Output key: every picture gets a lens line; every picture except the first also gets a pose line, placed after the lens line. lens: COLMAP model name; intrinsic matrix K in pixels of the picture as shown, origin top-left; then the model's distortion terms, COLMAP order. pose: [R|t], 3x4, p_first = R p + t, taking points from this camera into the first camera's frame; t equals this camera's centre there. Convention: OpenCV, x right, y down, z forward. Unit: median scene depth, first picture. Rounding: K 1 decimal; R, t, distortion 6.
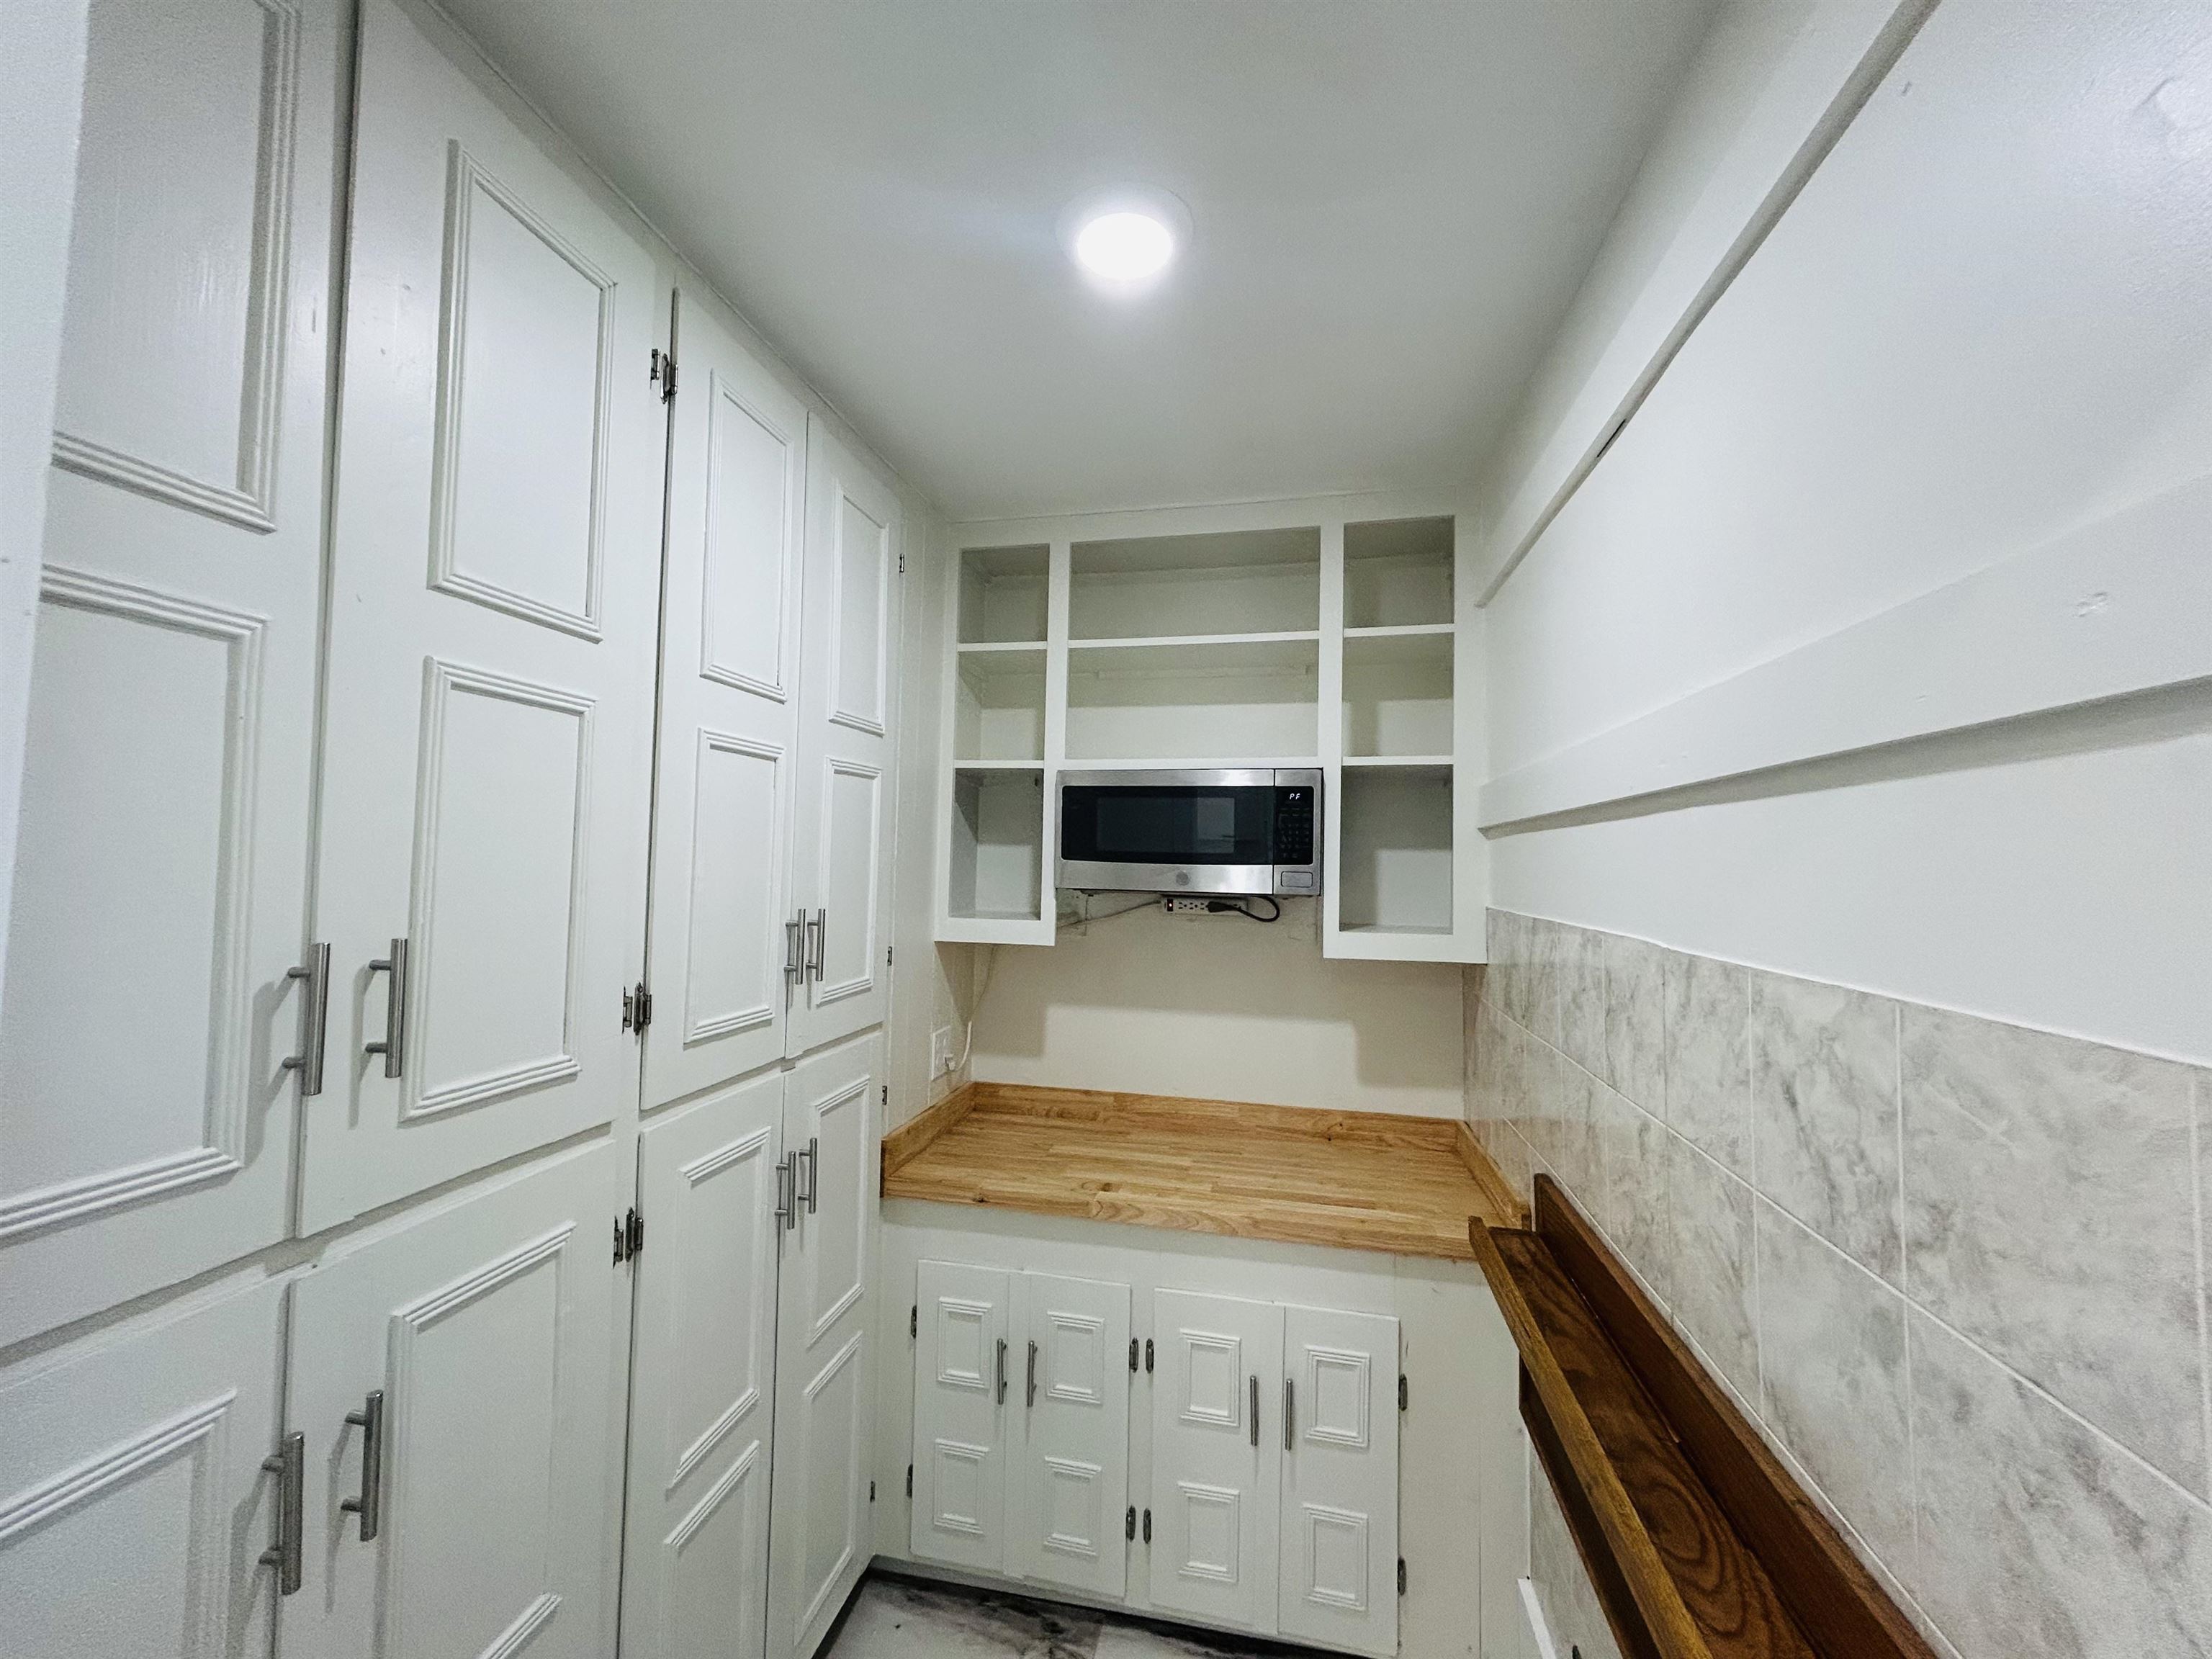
lens RADIAL K [[888.8, 0, 1101.9], [0, 888.8, 828.0], [0, 0, 1]] dist [-0.001092, -0.000090]
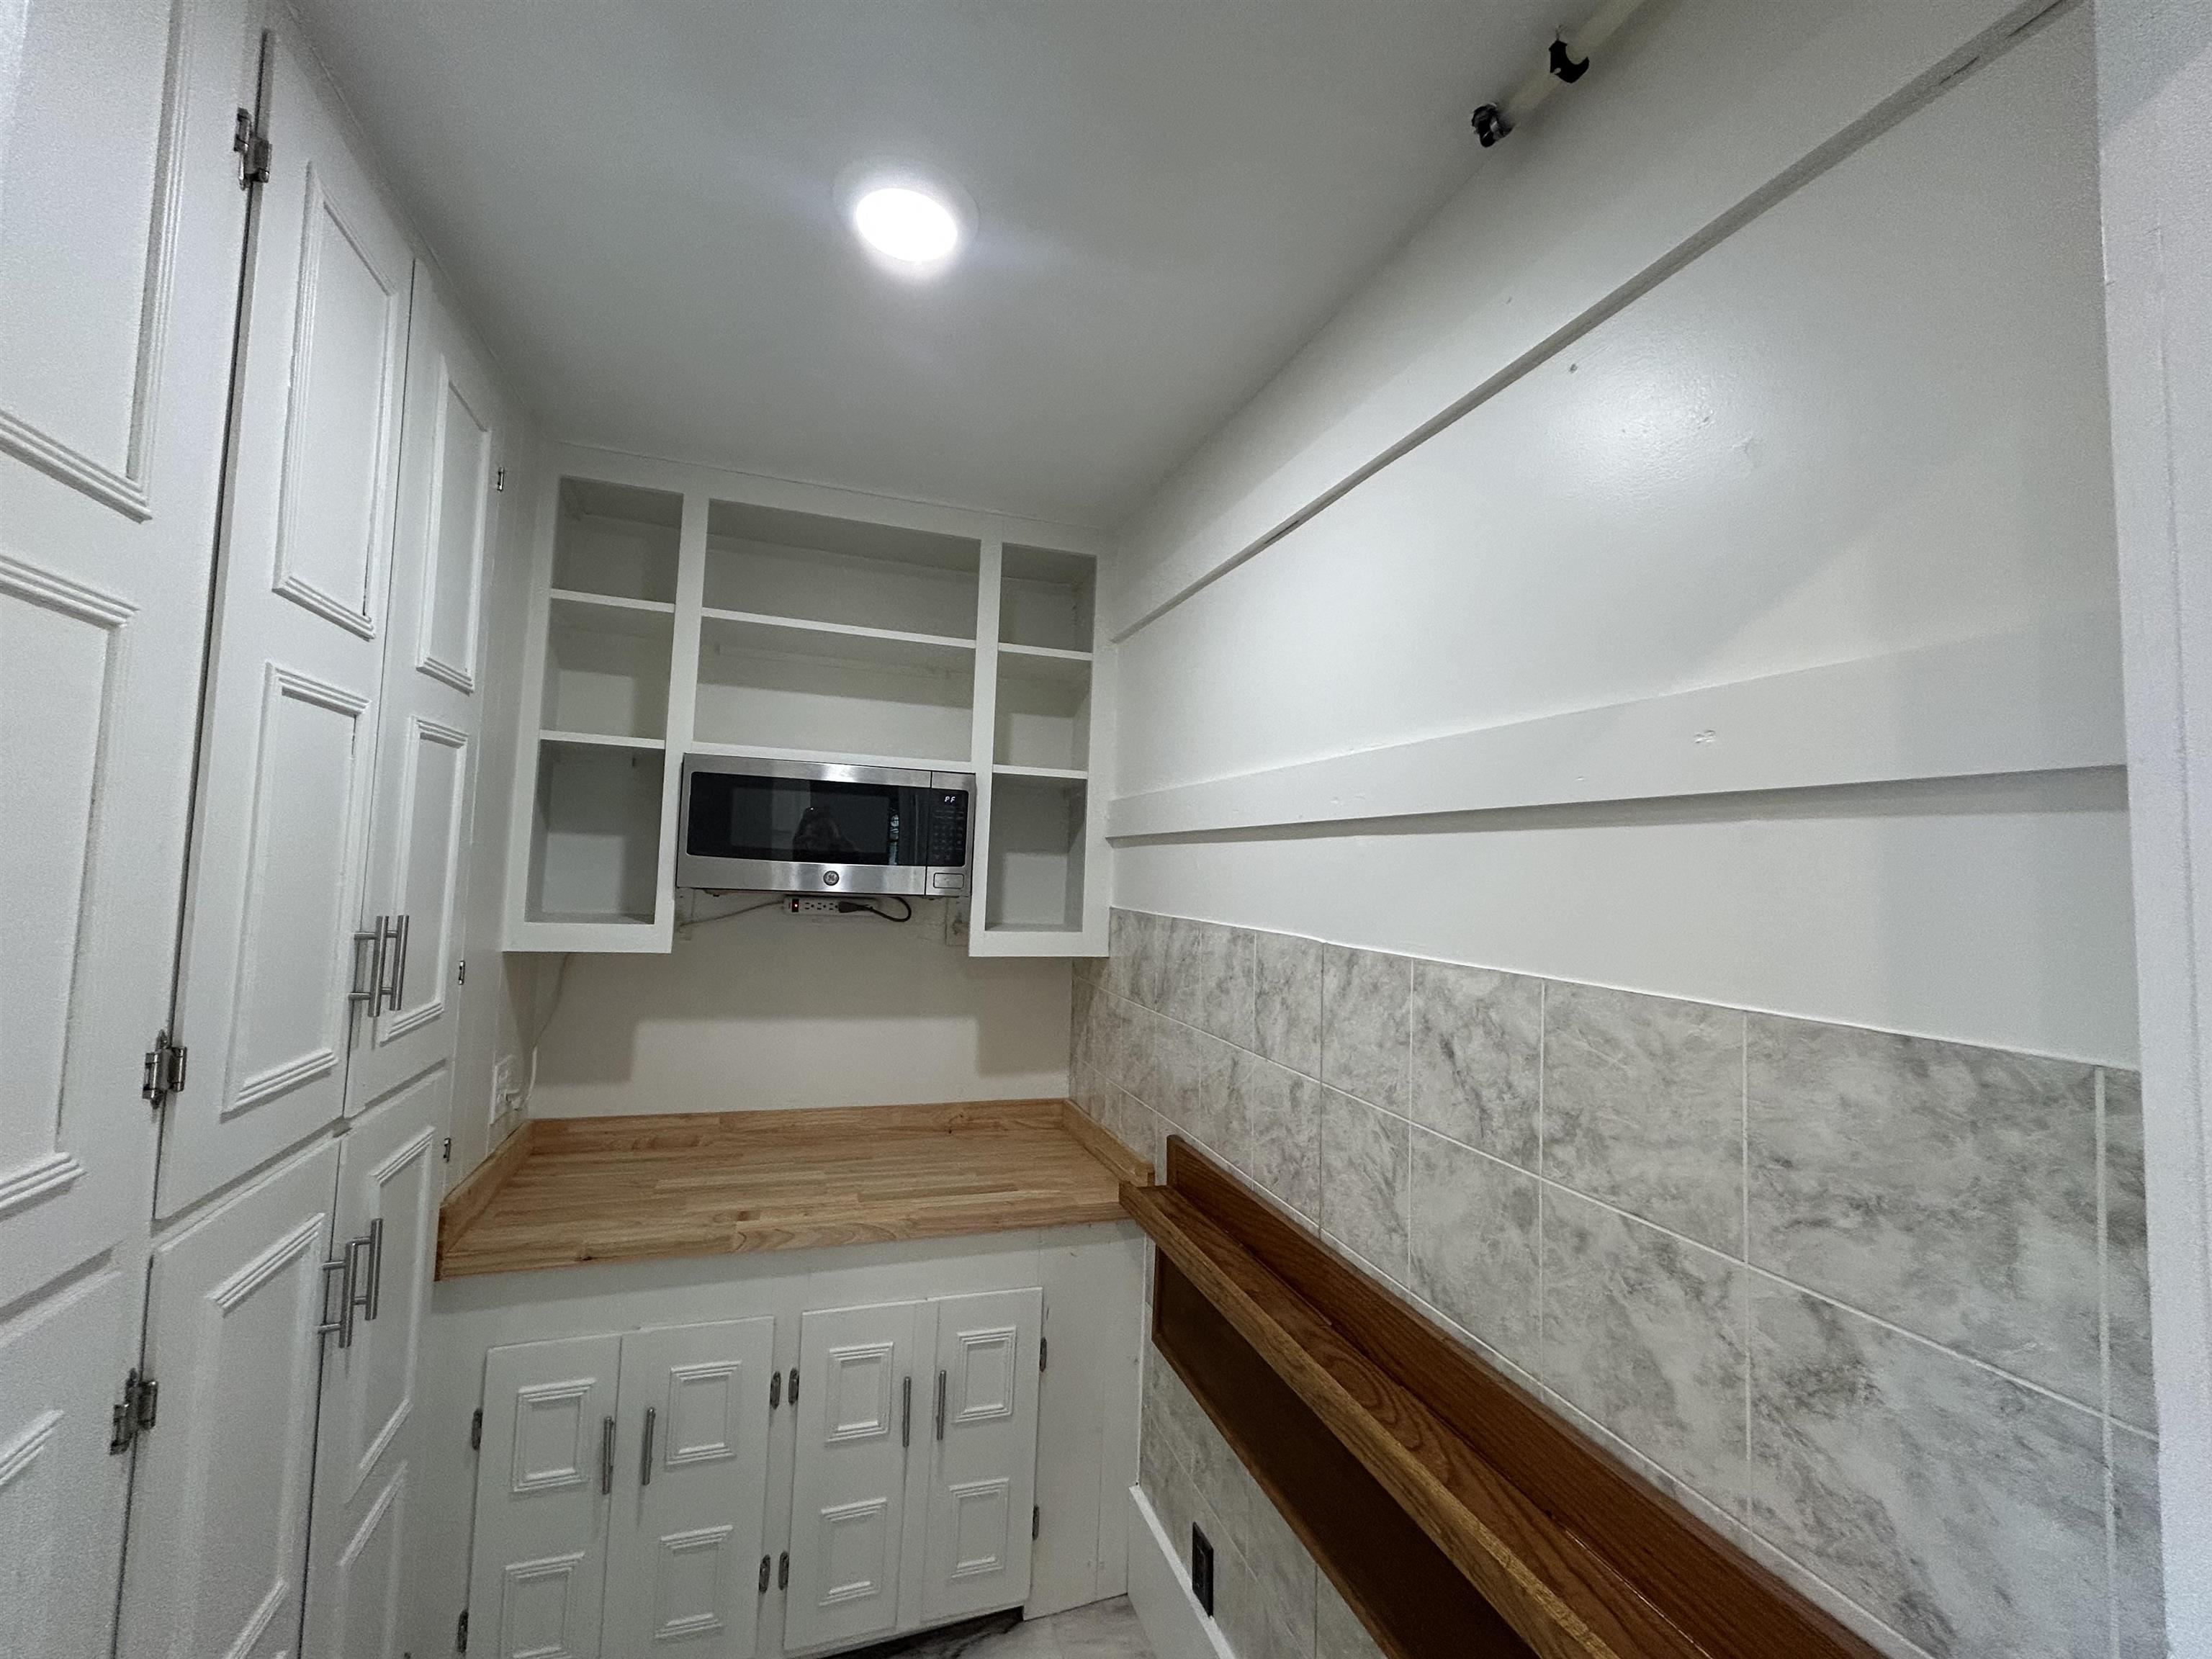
lens RADIAL K [[888.8, 0, 1101.9], [0, 888.8, 828.0], [0, 0, 1]] dist [-0.001092, -0.000090]
pose [[0.856033, 0.041244, 0.515273, -0.208429], [-0.044708, 0.998984, -0.005689, -0.006428], [-0.514984, -0.018167, 0.857007, 0.045134]]
